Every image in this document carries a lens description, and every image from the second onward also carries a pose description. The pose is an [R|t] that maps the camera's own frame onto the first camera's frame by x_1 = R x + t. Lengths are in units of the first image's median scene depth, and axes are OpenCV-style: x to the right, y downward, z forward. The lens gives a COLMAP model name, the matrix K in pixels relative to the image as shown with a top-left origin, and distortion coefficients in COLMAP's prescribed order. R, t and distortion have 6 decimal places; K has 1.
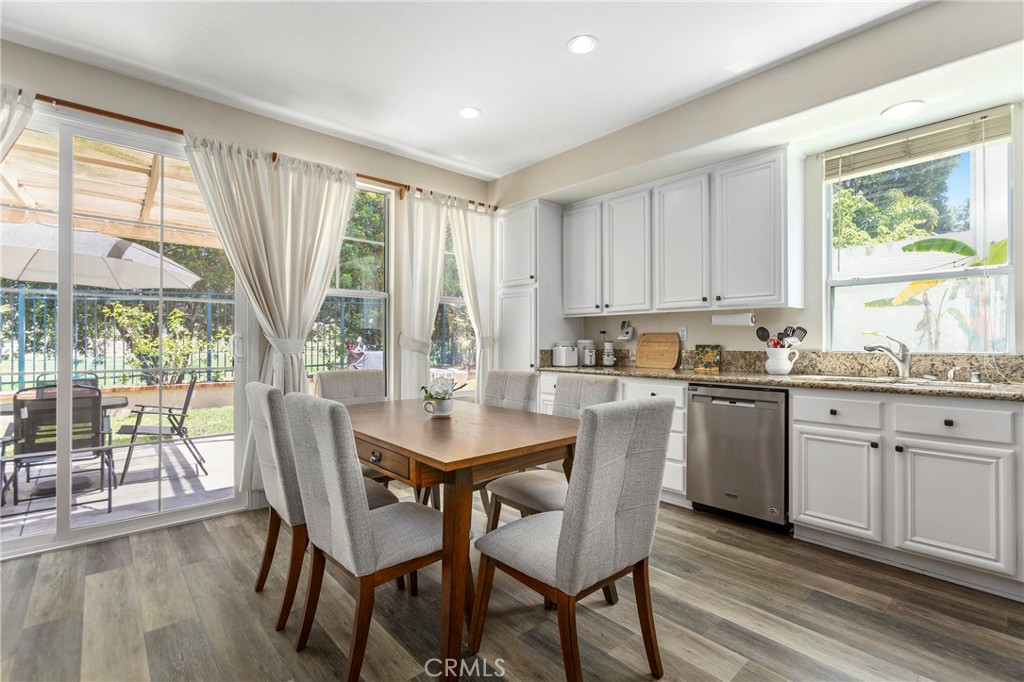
lens RADIAL K [[465.9, 0, 509.2], [0, 465.9, 341.0], [0, 0, 1]] dist [-0.007848, 0.002747]
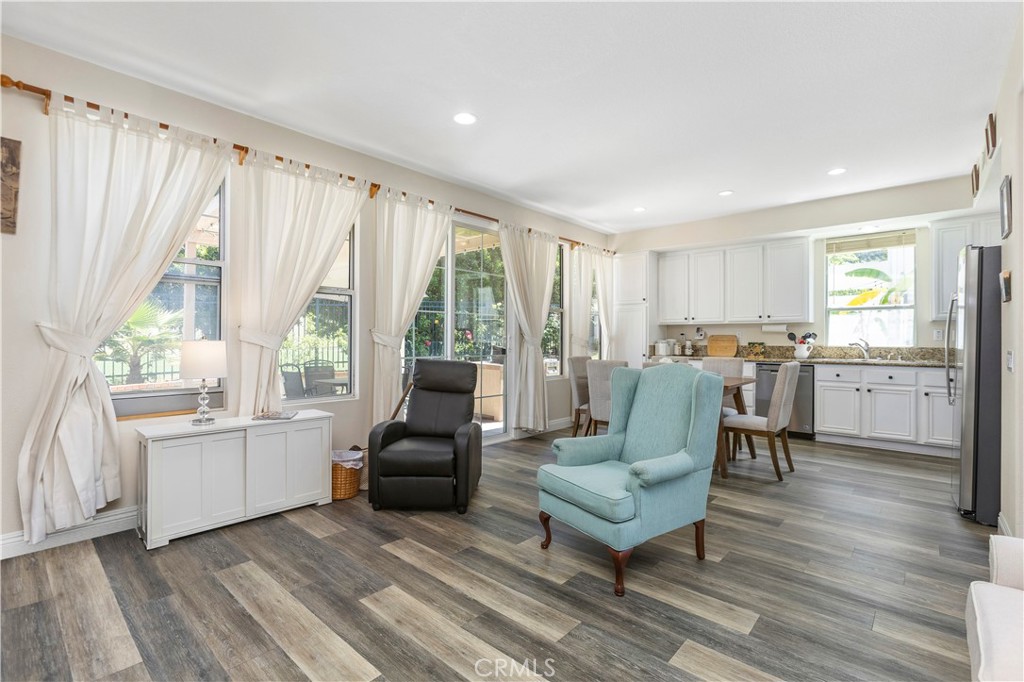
lens RADIAL K [[465.9, 0, 515.2], [0, 465.9, 339.8], [0, 0, 1]] dist [-0.007848, 0.002747]
pose [[0.993699, 0.005352, 0.111949, -0.715279], [-0.005225, 0.999985, -0.001429, 0.006199], [-0.111955, 0.000835, 0.993713, -0.663843]]
